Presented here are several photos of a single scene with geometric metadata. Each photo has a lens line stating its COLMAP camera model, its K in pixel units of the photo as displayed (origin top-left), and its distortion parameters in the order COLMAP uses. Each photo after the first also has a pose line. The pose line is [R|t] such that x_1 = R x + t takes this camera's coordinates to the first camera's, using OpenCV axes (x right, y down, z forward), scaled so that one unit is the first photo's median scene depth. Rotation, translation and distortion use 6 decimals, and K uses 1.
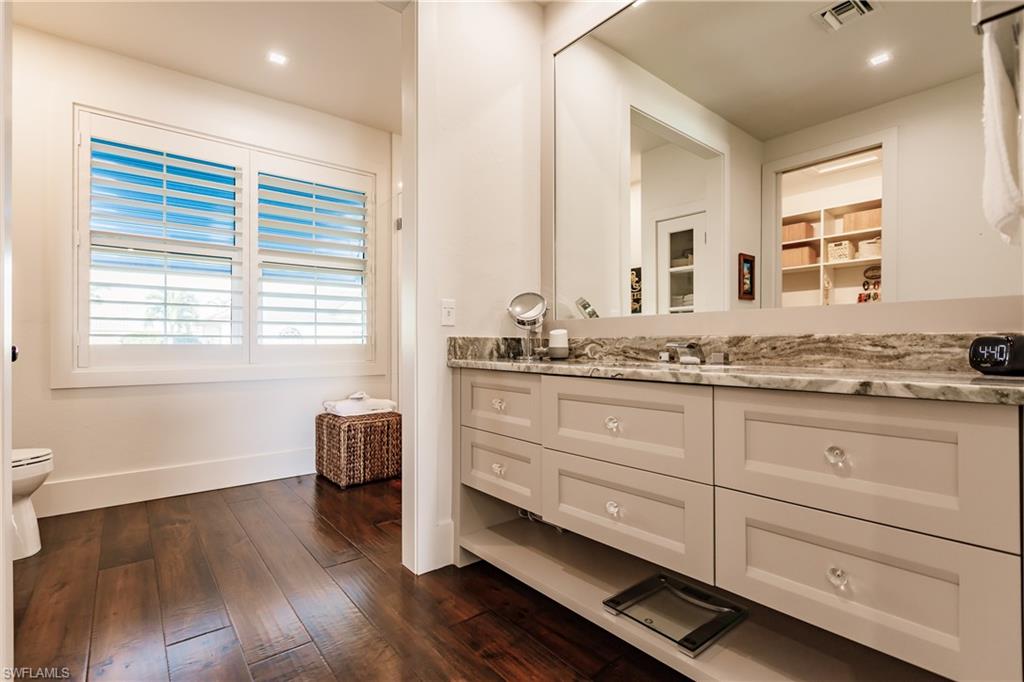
lens RADIAL K [[479.9, 0, 512.1], [0, 479.9, 341.9], [0, 0, 1]] dist [-0.001892, -0.002076]
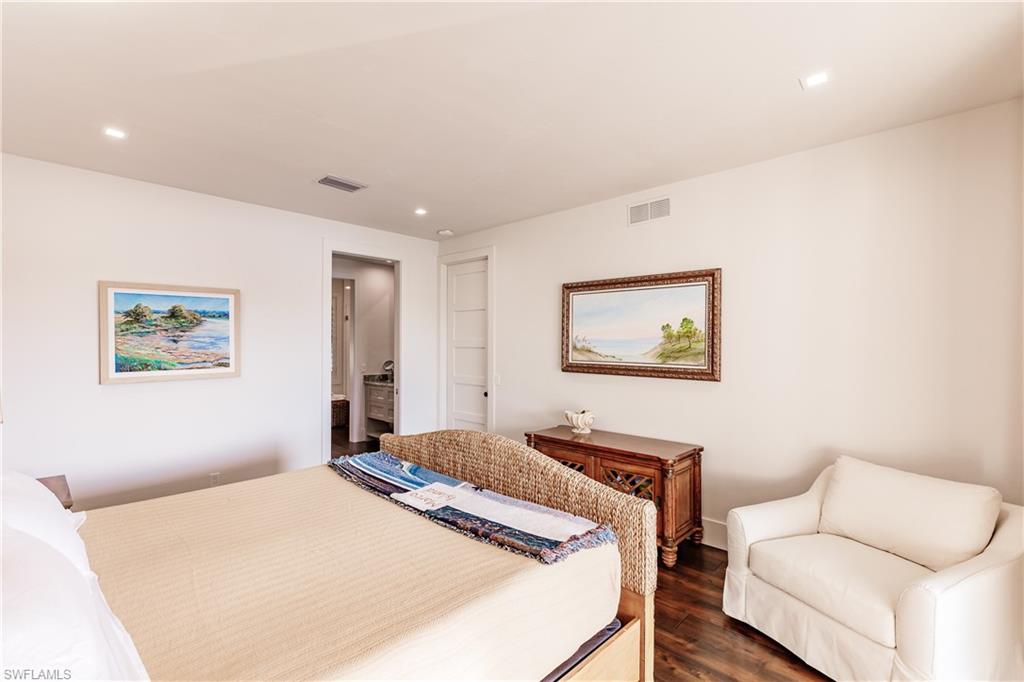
lens RADIAL K [[453.4, 0, 515.9], [0, 453.4, 340.1], [0, 0, 1]] dist [0.004158, -0.000939]
pose [[0.990335, 0.000967, 0.138690, 0.475348], [-0.000327, 0.999989, -0.004639, -0.235418], [-0.138693, 0.004548, 0.990325, -2.272368]]
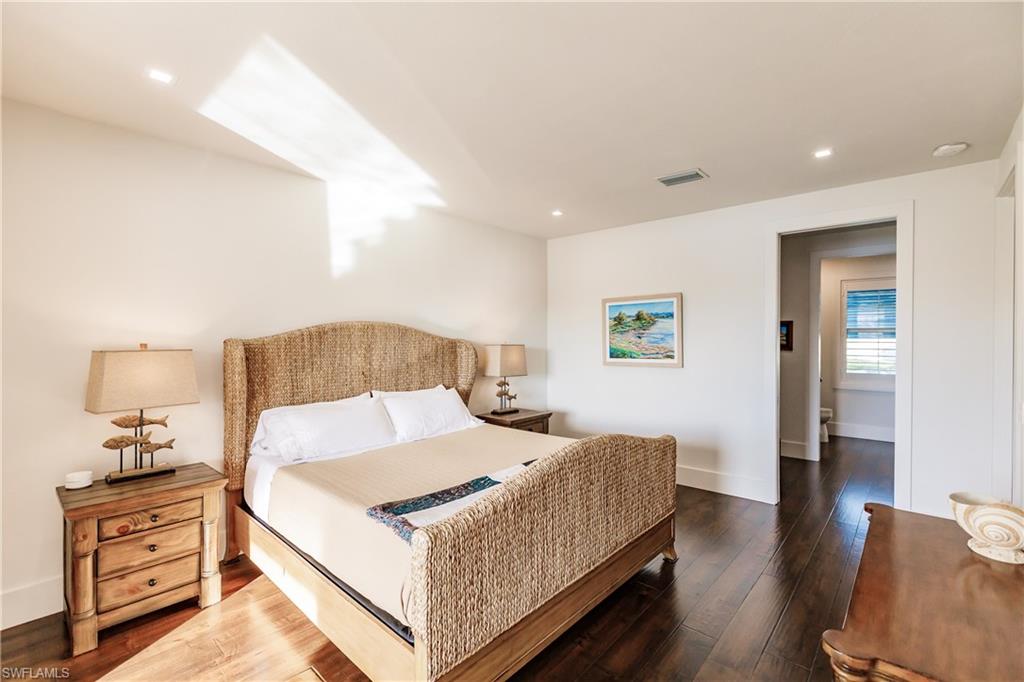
lens RADIAL K [[453.4, 0, 518.5], [0, 453.4, 343.7], [0, 0, 1]] dist [0.004158, -0.000939]
pose [[0.177387, 0.011752, -0.984071, 1.520136], [0.002938, 0.999918, 0.012471, -0.236868], [0.984137, -0.005103, 0.177338, -1.470489]]
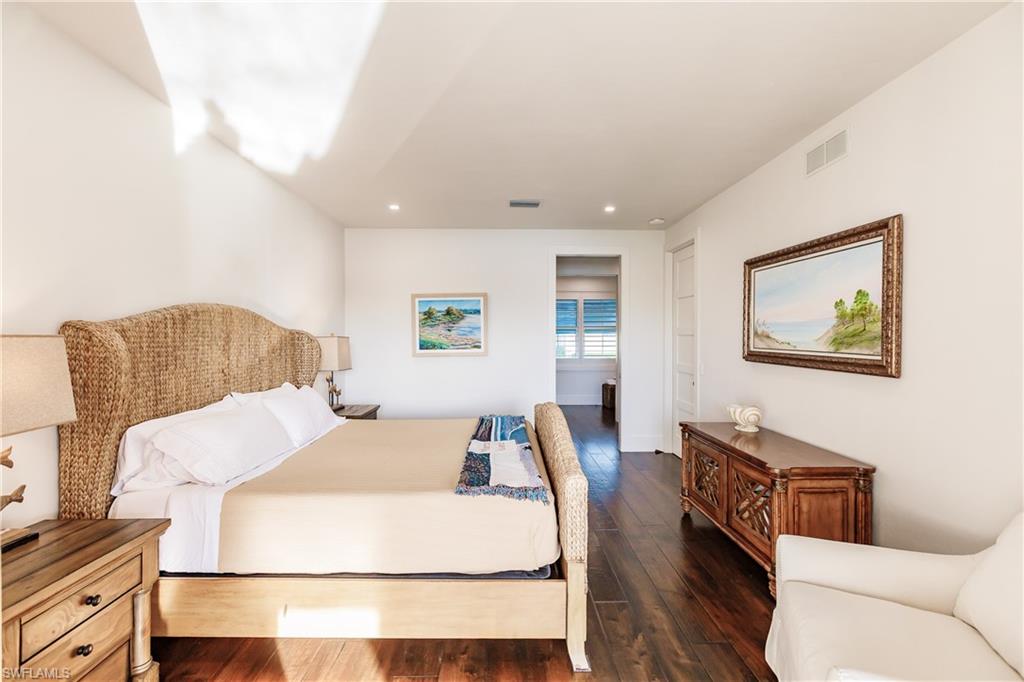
lens RADIAL K [[453.4, 0, 521.4], [0, 453.4, 339.4], [0, 0, 1]] dist [0.004158, -0.000939]
pose [[0.804083, 0.001249, -0.594515, 1.250200], [0.003846, 0.999966, 0.007302, -0.206457], [0.594504, -0.008158, 0.804051, -2.235066]]
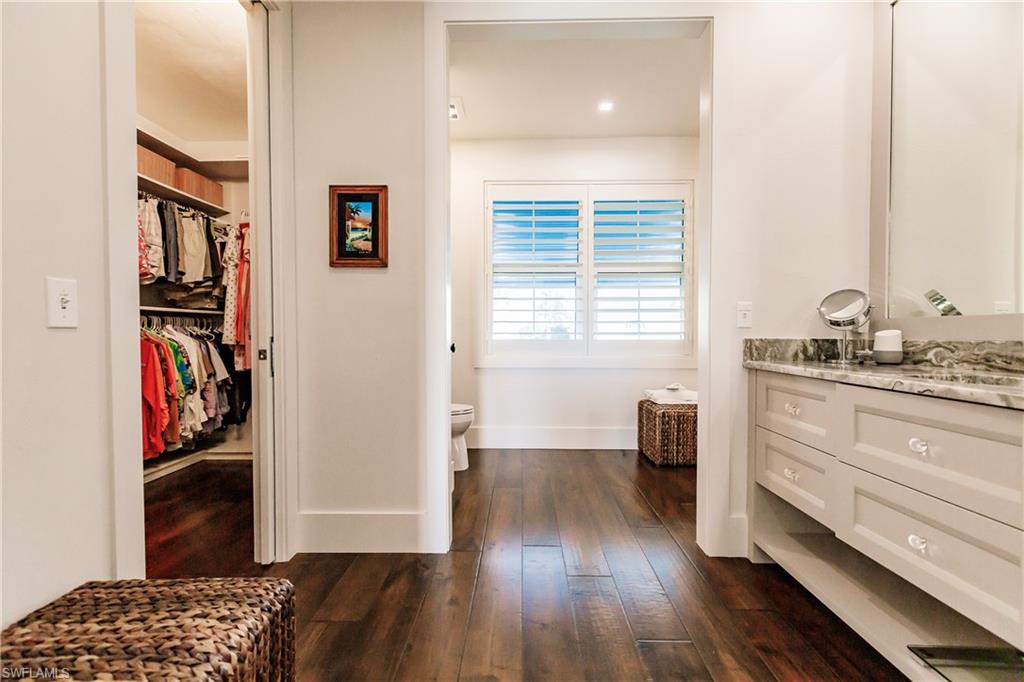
lens RADIAL K [[453.4, 0, 510.4], [0, 453.4, 342.7], [0, 0, 1]] dist [0.004158, -0.000939]
pose [[0.760241, 0.014252, -0.649484, 0.113290], [0.001308, 0.999724, 0.023468, -0.023602], [0.649639, -0.018691, 0.760013, -0.065184]]
